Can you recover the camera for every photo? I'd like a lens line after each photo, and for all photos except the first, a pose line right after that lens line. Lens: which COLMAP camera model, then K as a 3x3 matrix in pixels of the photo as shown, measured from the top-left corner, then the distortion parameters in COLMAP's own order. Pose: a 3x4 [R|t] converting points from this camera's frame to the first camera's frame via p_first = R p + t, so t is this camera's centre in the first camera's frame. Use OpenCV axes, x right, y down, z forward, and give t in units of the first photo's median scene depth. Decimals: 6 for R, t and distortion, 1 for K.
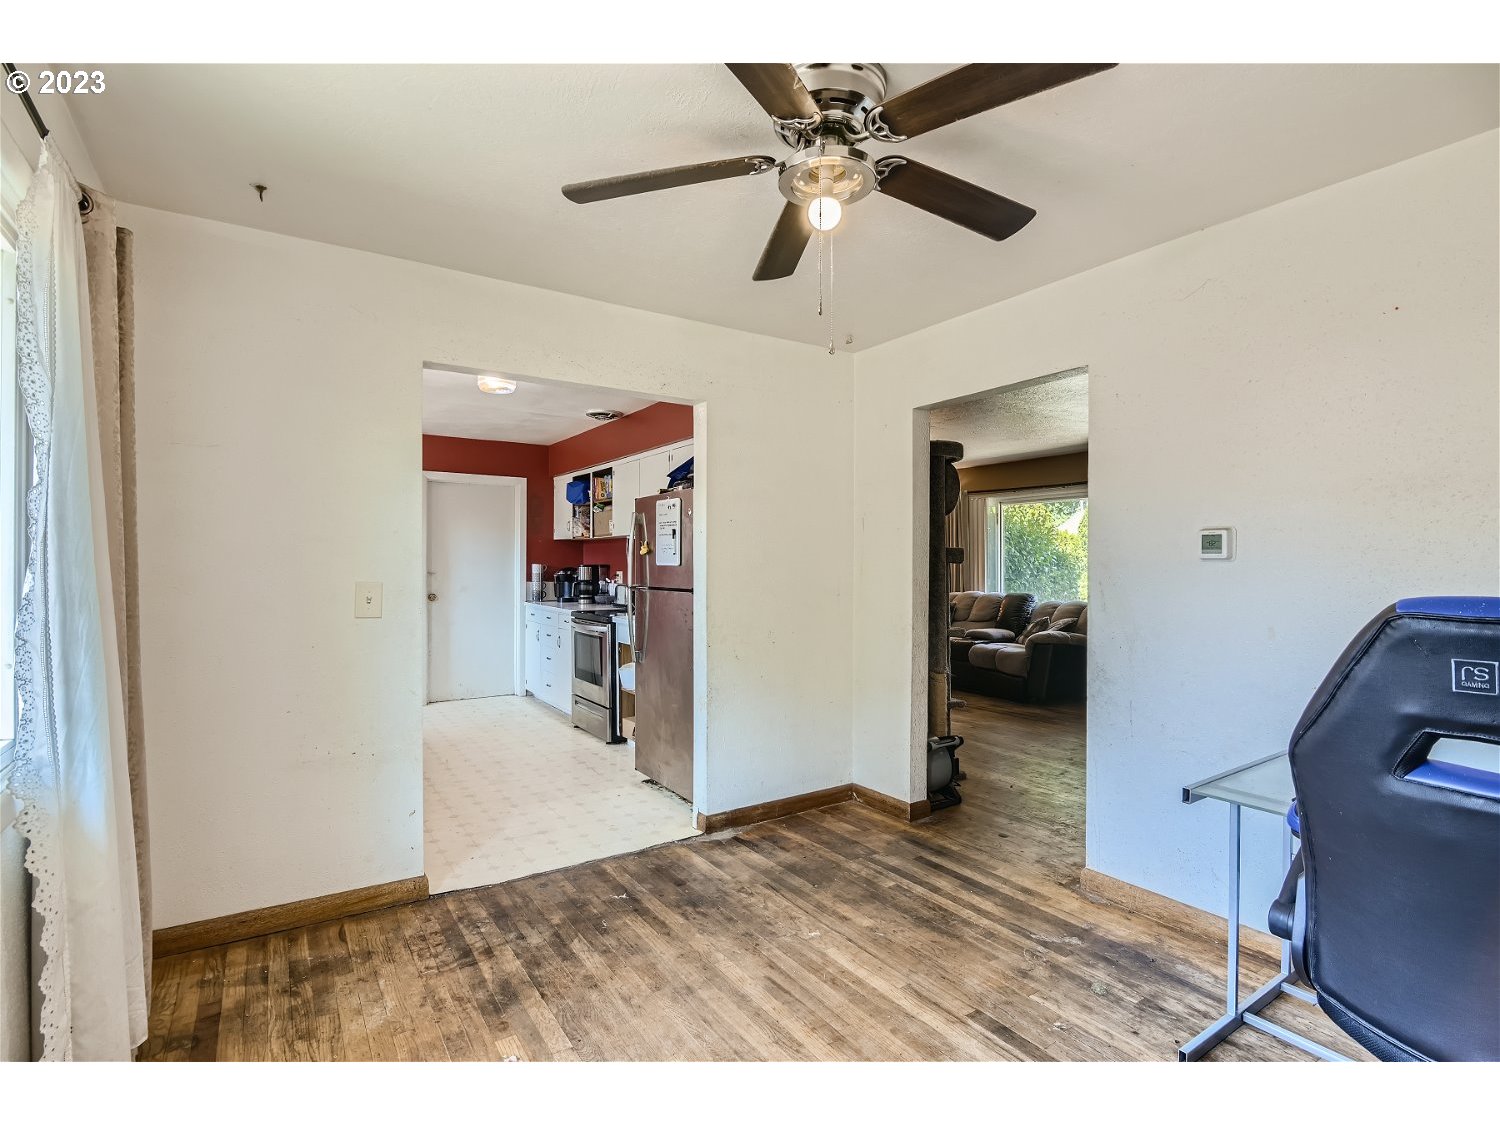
lens RADIAL K [[739.2, 0, 750.0], [0, 739.2, 562.5], [0, 0, 1]] dist [-0.021424, 0.001098]
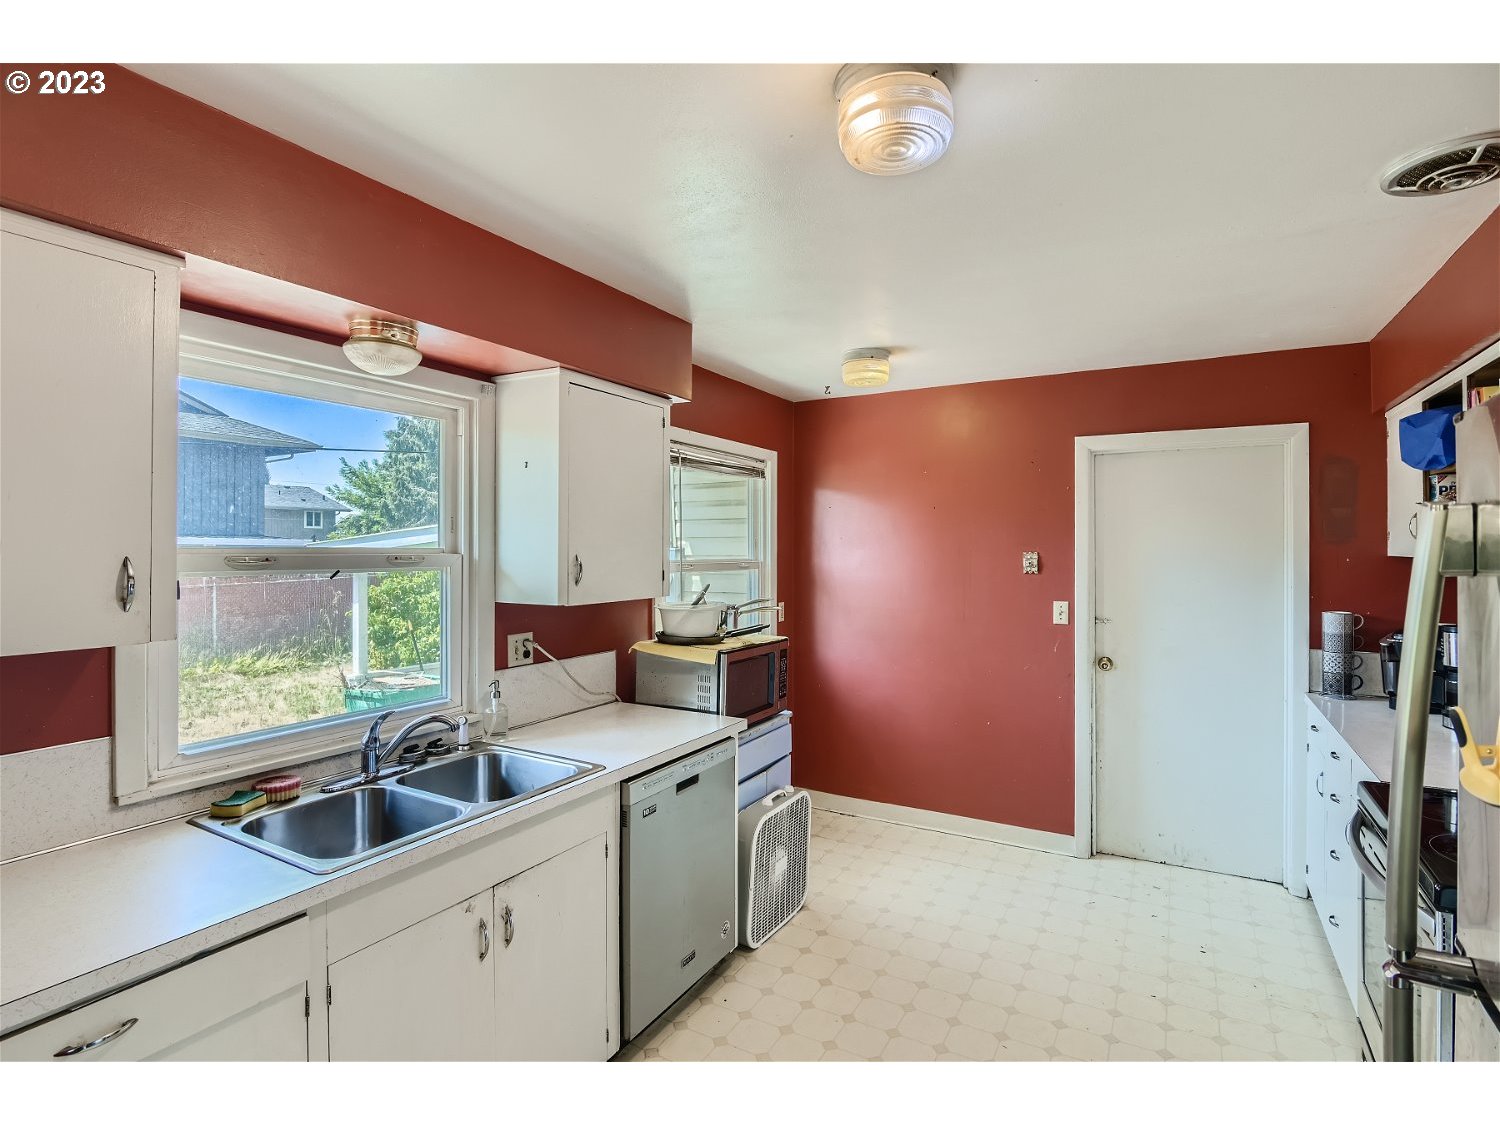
lens RADIAL K [[750.6, 0, 760.1], [0, 750.6, 555.1], [0, 0, 1]] dist [-0.016903, 0.000243]
pose [[0.454469, 0.006518, -0.890739, -0.048525], [-0.000479, 0.999975, 0.007073, -0.035732], [0.890762, -0.002788, 0.454461, 0.494237]]
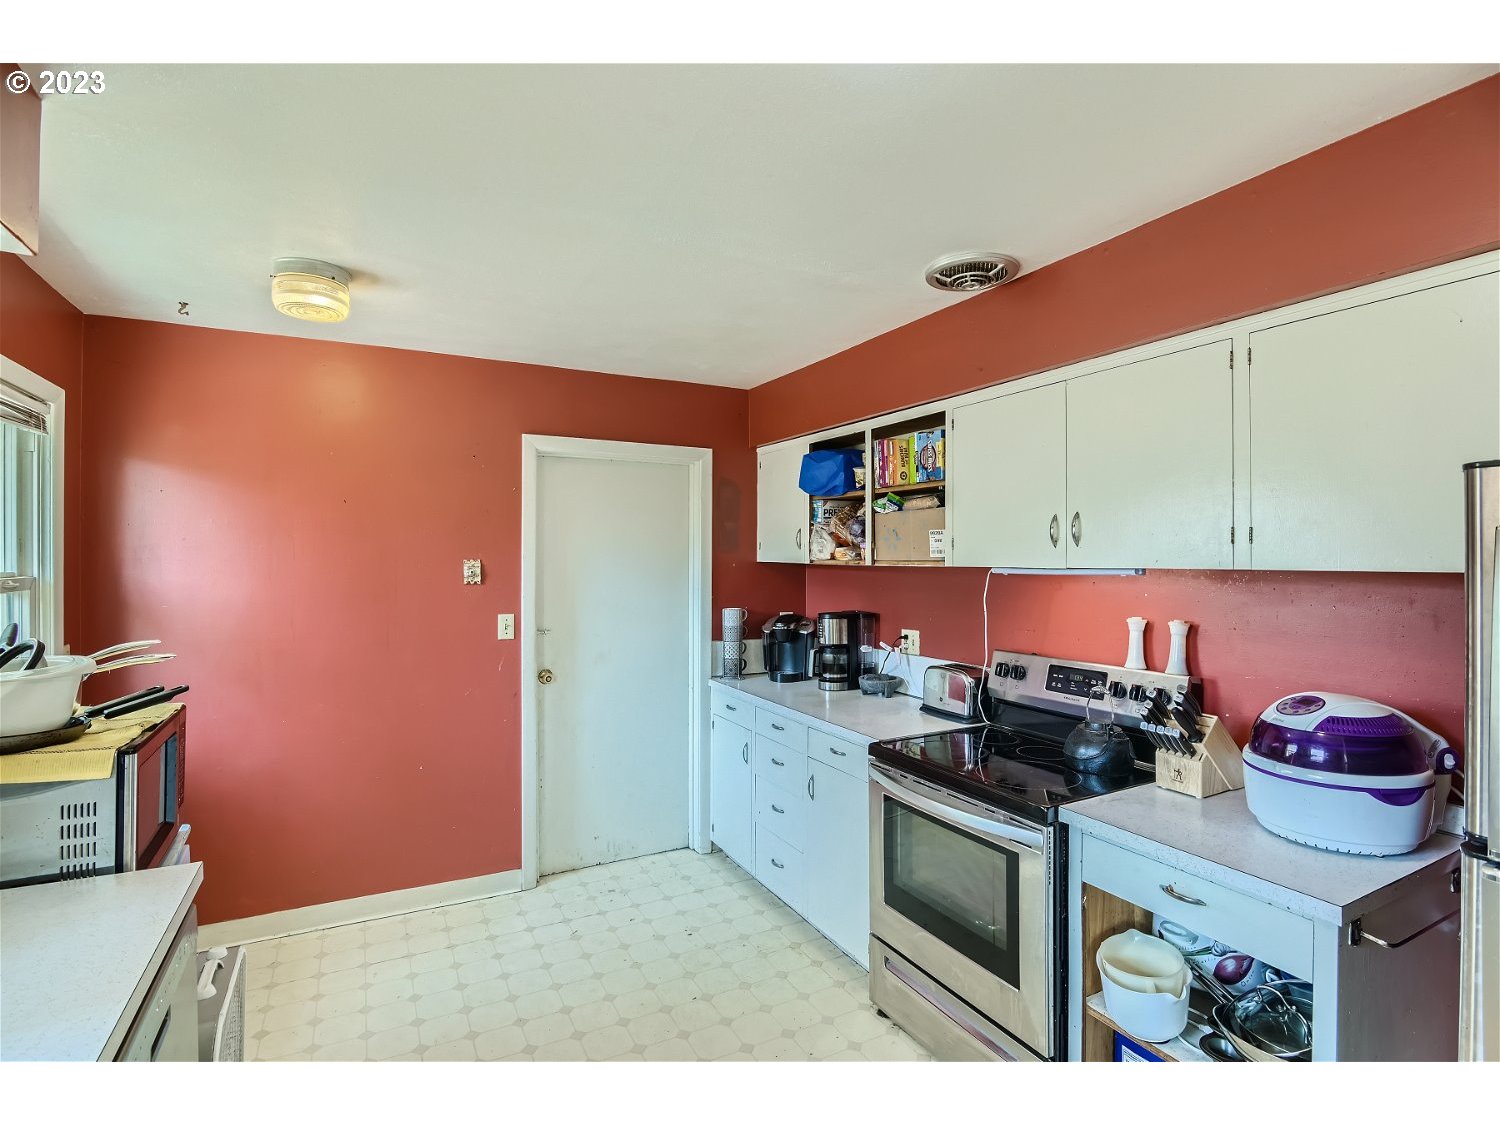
lens RADIAL K [[739.2, 0, 750.0], [0, 739.2, 562.5], [0, 0, 1]] dist [-0.021424, 0.001098]
pose [[0.994764, 0.001804, -0.102181, -0.223523], [-0.001129, 0.999977, 0.006657, -0.035492], [0.102191, -0.006507, 0.994743, 0.472626]]
